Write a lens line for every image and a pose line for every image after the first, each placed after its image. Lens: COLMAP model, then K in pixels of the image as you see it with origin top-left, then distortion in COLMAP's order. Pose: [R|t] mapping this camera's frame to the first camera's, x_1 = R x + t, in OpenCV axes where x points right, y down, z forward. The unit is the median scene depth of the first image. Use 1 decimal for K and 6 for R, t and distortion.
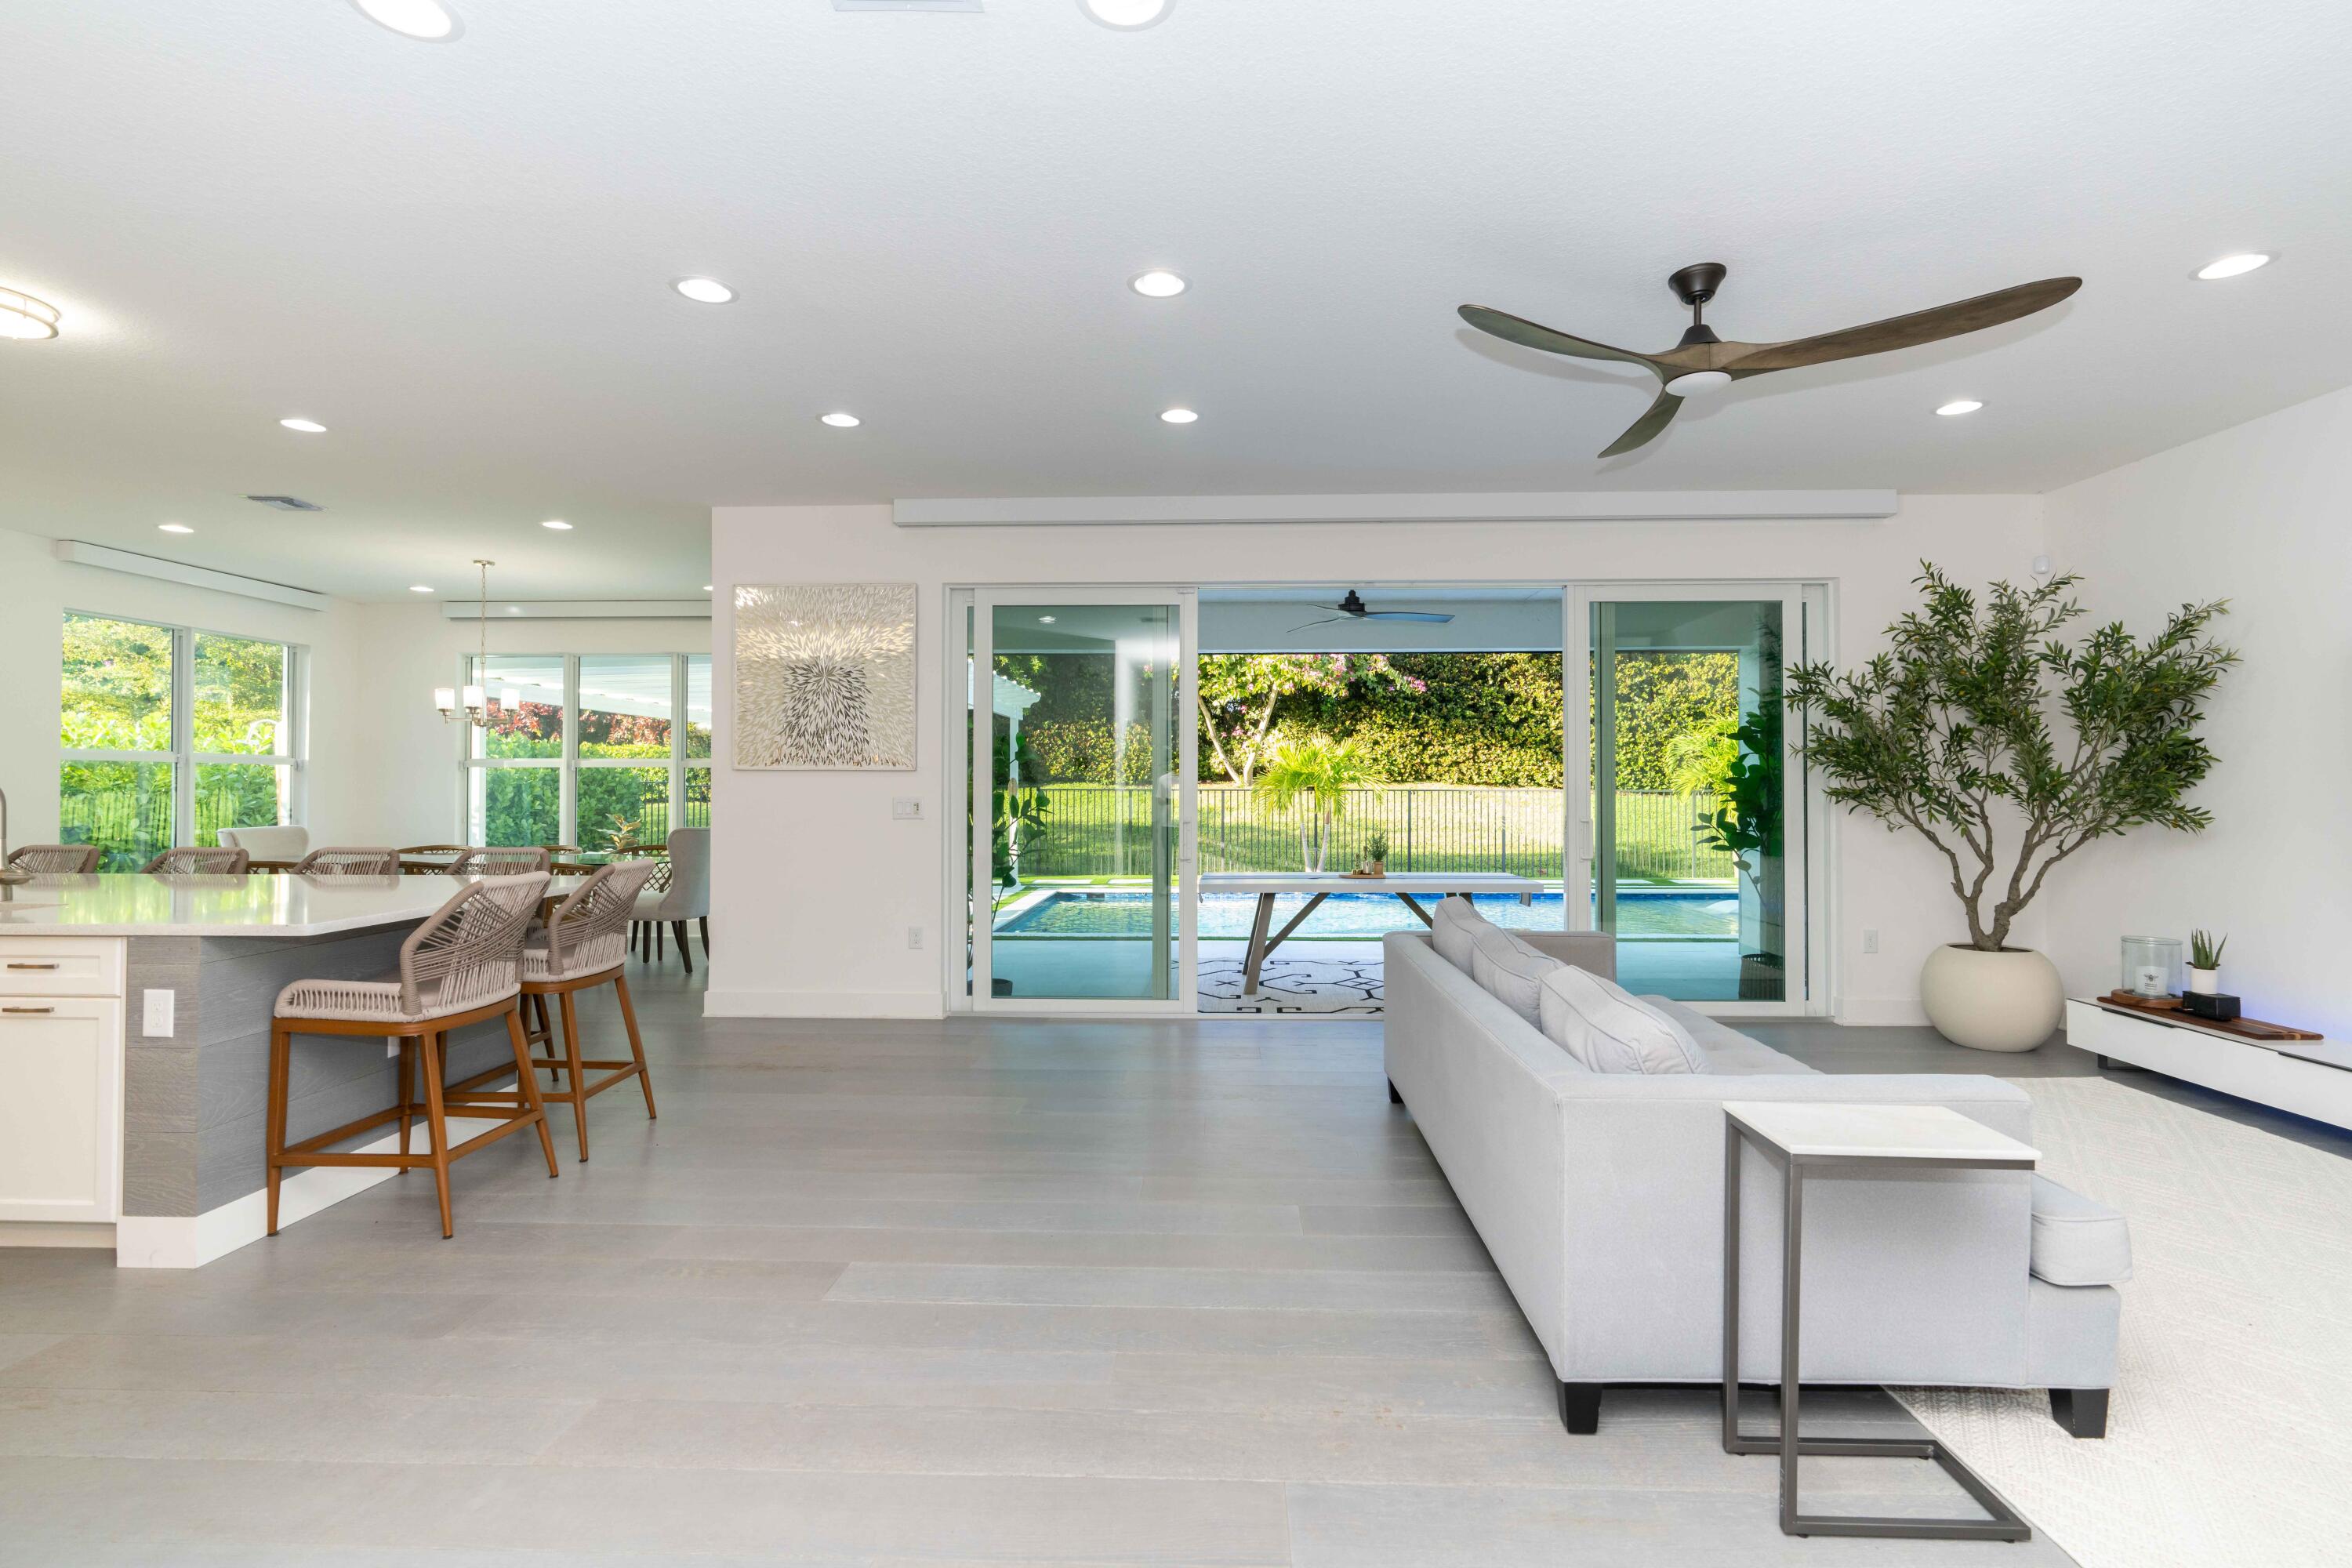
lens RADIAL K [[1086.9, 0, 1183.9], [0, 1086.9, 778.8], [0, 0, 1]] dist [-0.003075, 0.004584]
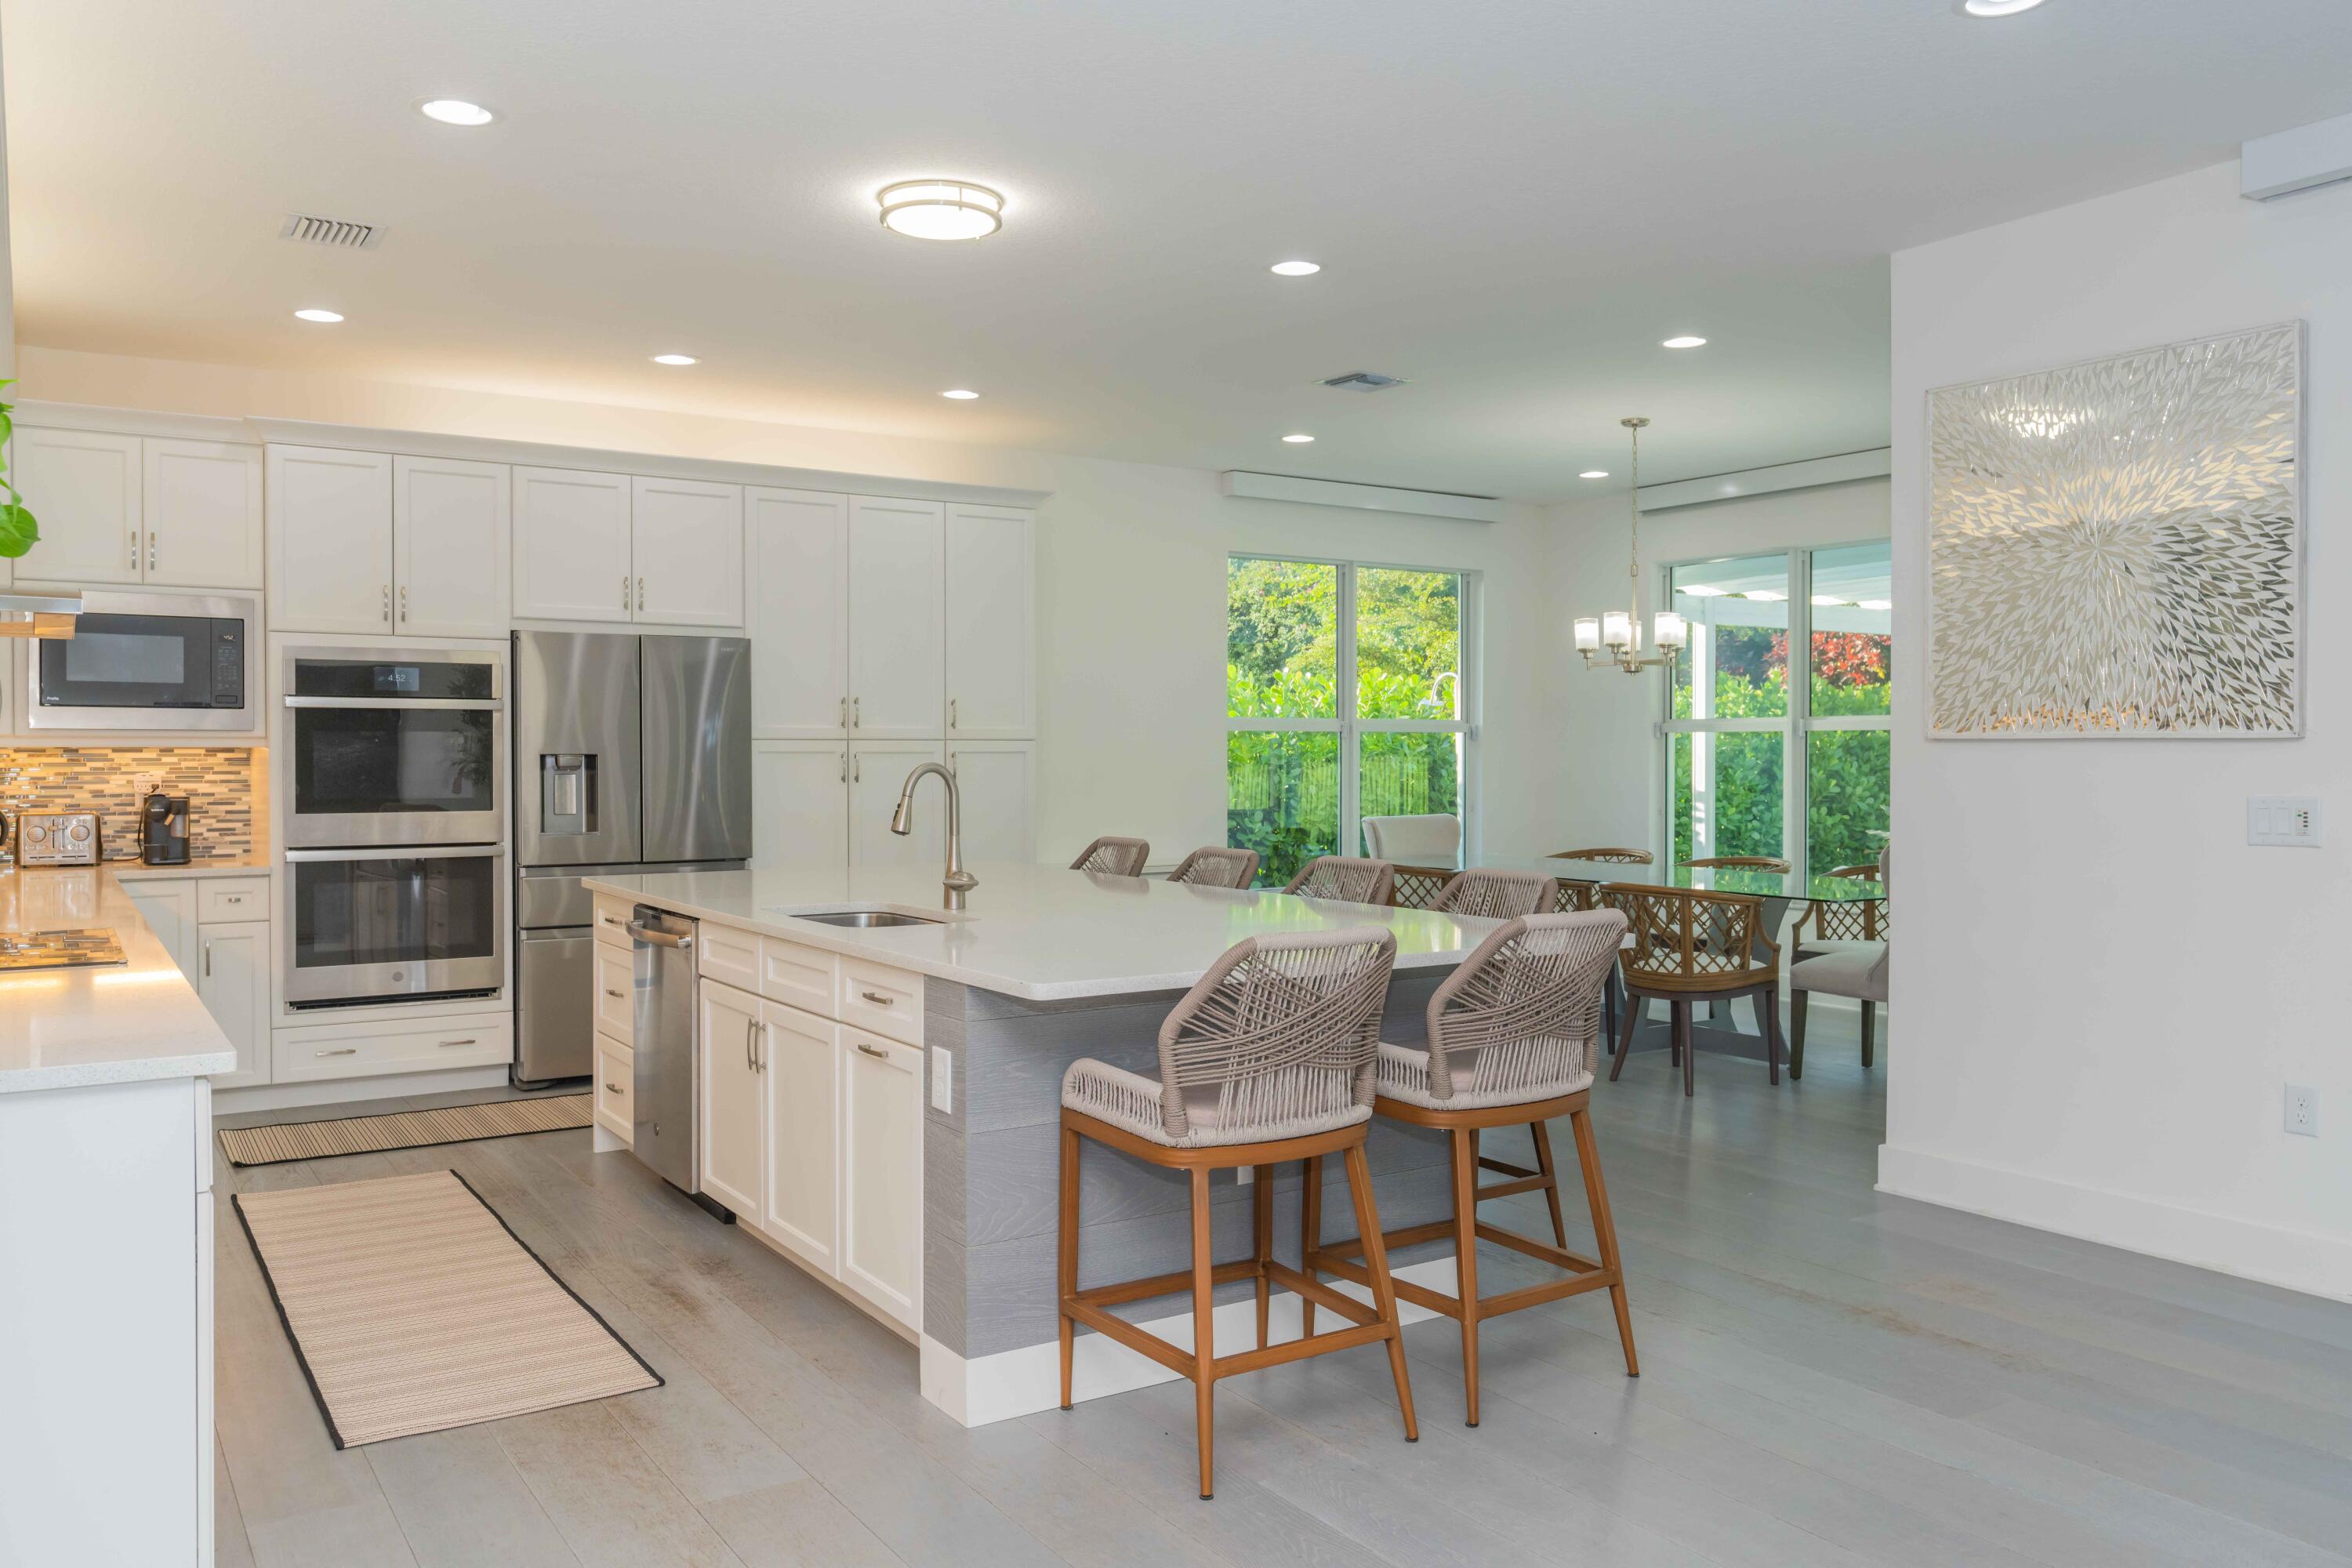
lens RADIAL K [[1758.3, 0, 1178.7], [0, 1758.3, 758.9], [0, 0, 1]] dist [-0.005536, 0.007262]
pose [[0.579975, 0.001777, -0.814632, 0.048545], [0.008074, 0.999936, 0.007929, -0.005437], [0.814594, -0.011177, 0.579924, 0.131484]]
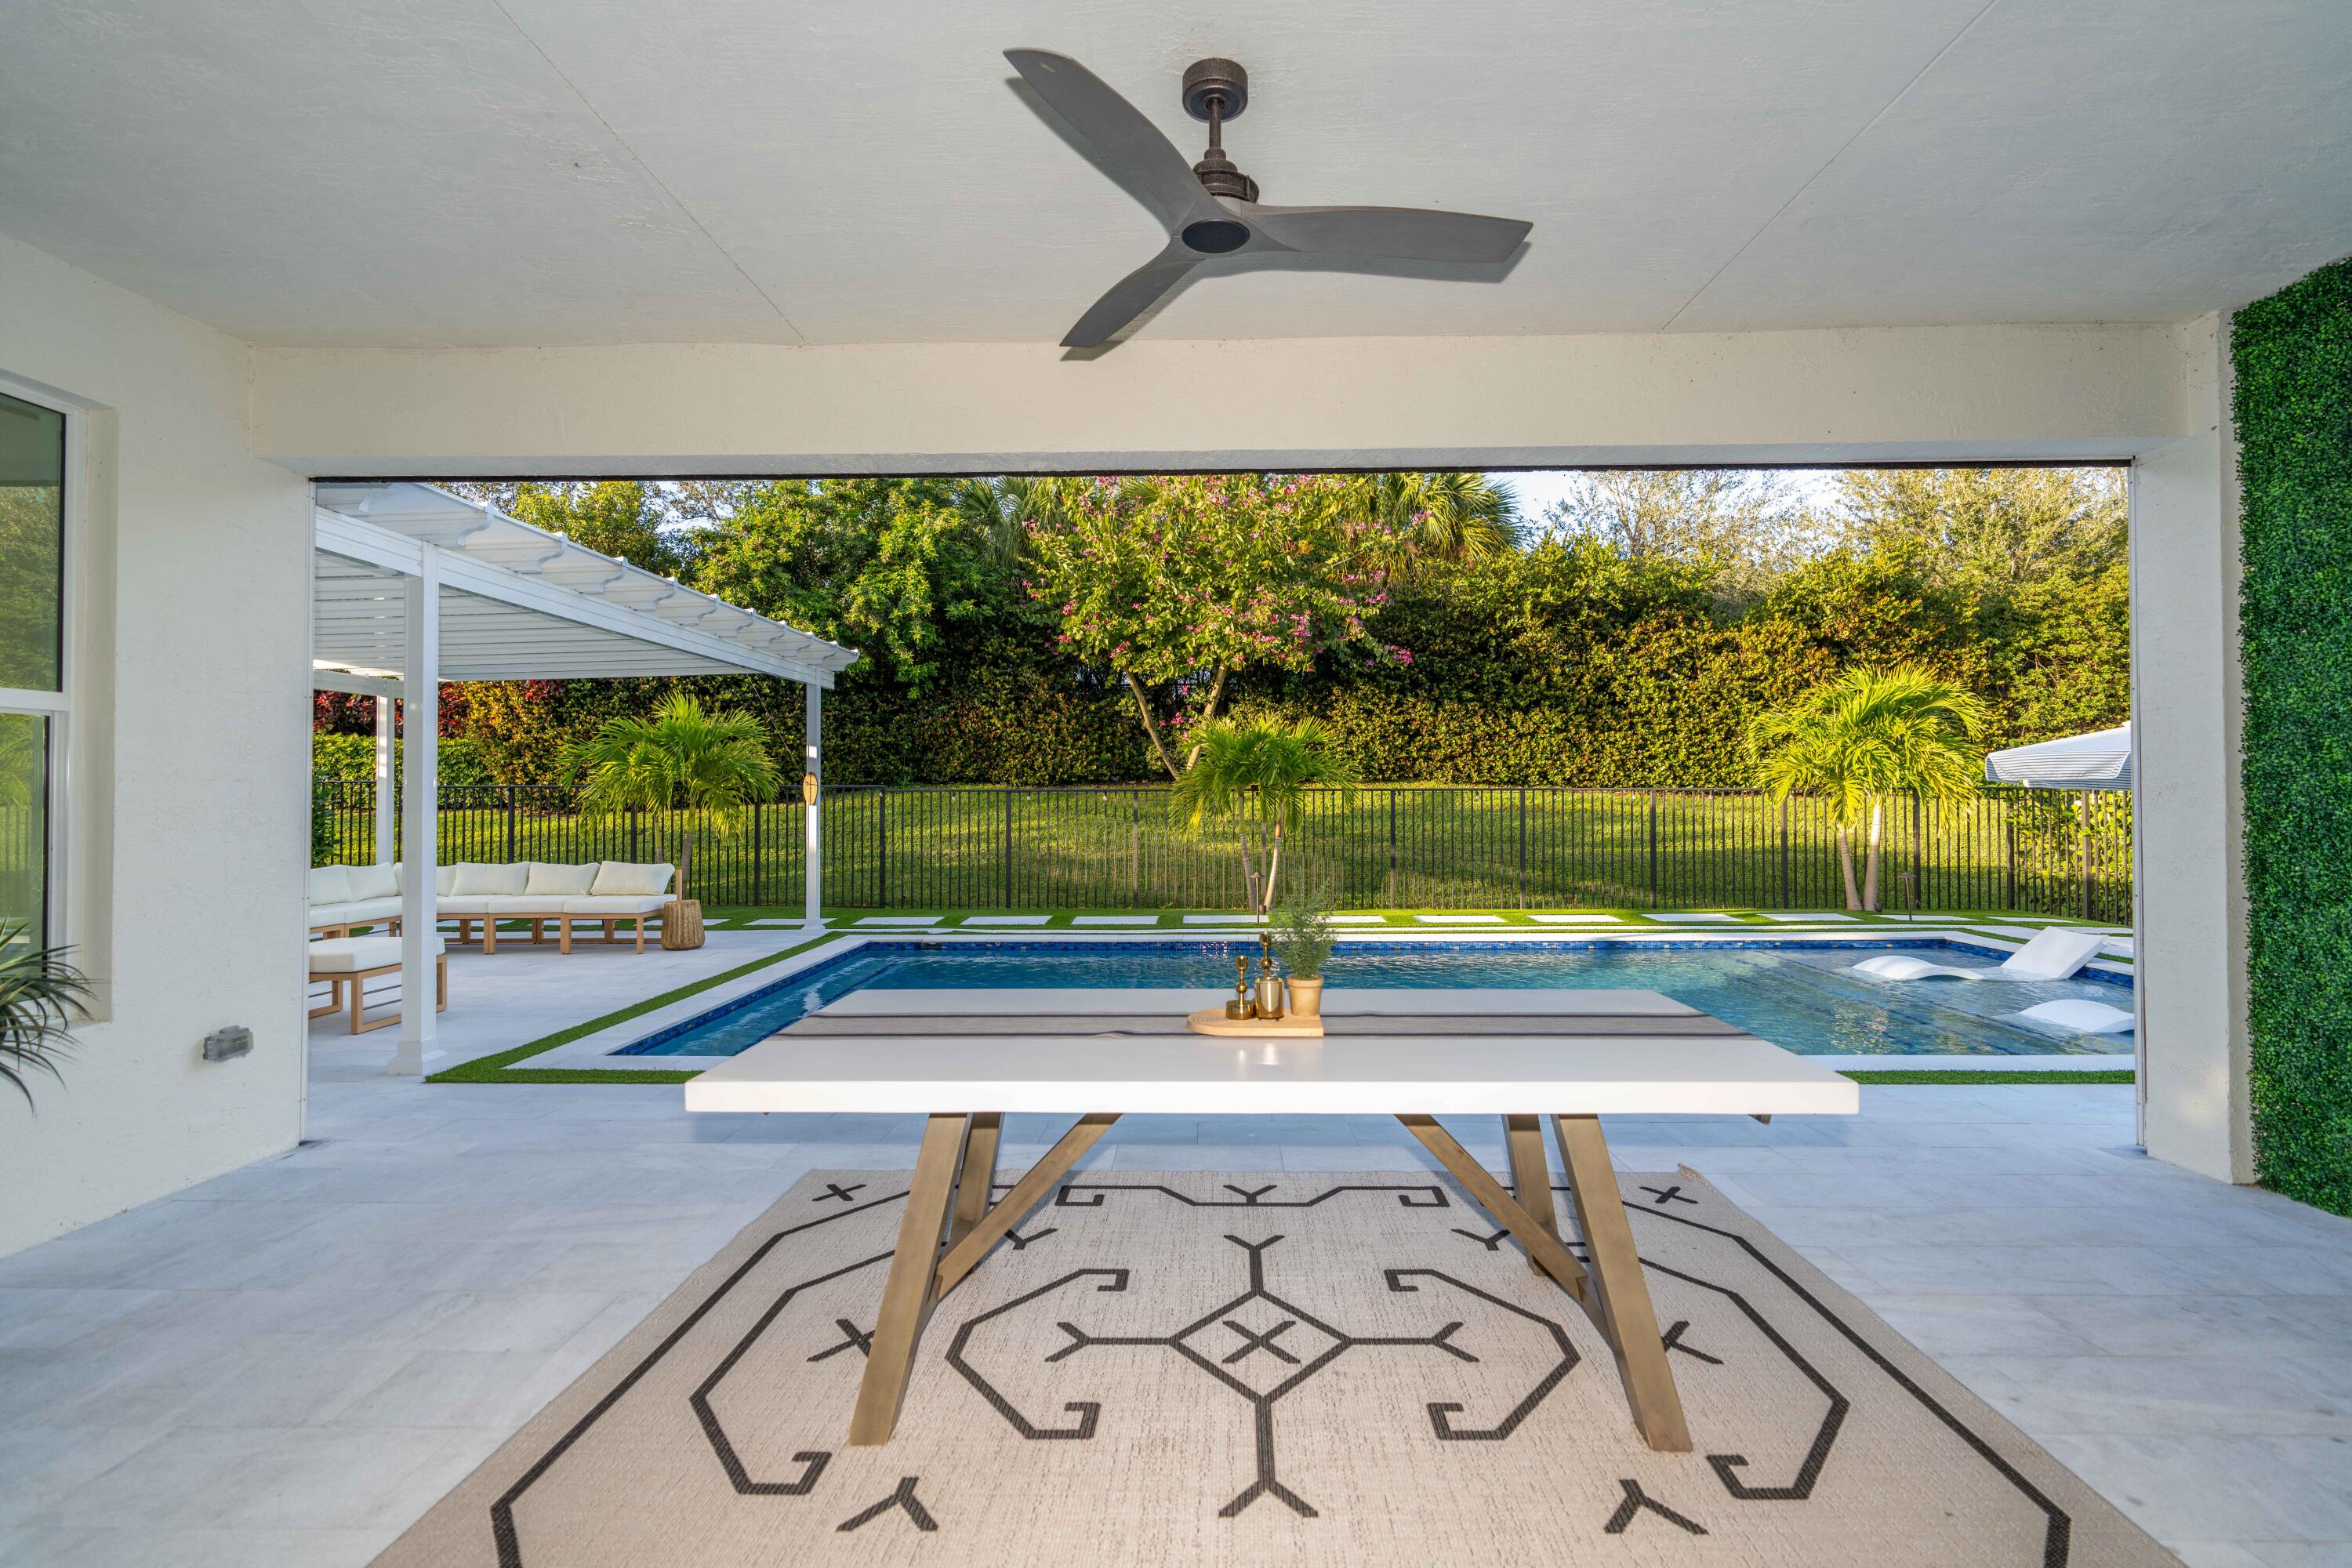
lens RADIAL K [[1086.9, 0, 1184.0], [0, 1086.9, 778.3], [0, 0, 1]] dist [-0.003075, 0.004584]
pose [[0.999836, -0.003169, 0.017808, 0.109755], [0.003283, 0.999974, -0.006369, 0.015173], [-0.017787, 0.006426, 0.999821, 0.559587]]
